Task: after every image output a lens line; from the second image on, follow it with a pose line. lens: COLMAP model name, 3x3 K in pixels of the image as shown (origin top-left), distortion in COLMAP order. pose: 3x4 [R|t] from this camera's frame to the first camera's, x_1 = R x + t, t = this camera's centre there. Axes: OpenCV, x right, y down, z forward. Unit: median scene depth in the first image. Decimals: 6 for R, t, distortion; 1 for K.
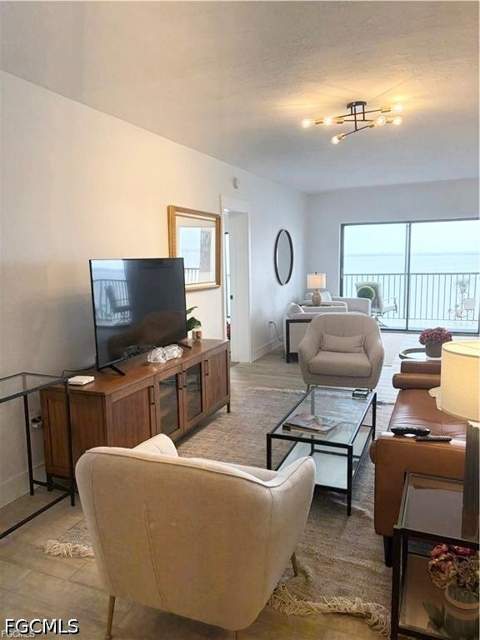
lens RADIAL K [[484.4, 0, 239.2], [0, 484.4, 320.9], [0, 0, 1]] dist [0.002904, 0.002325]
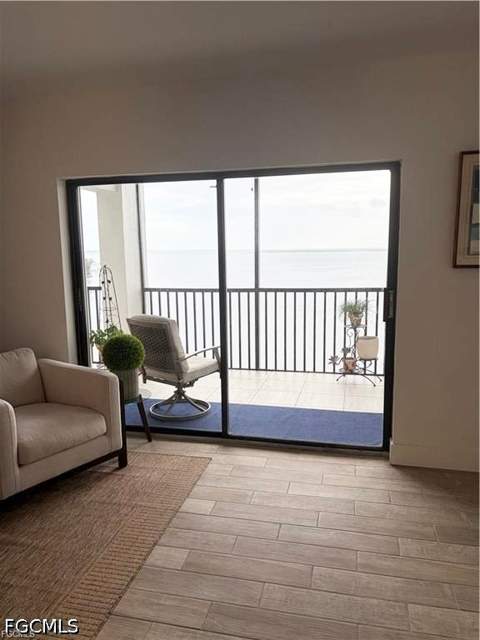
lens RADIAL K [[484.4, 0, 241.0], [0, 484.4, 320.8], [0, 0, 1]] dist [0.002904, 0.002325]
pose [[0.986497, -0.018563, 0.162725, 0.248888], [0.017244, 0.999806, 0.009514, -0.070765], [-0.162870, -0.006579, 0.986626, 0.493157]]
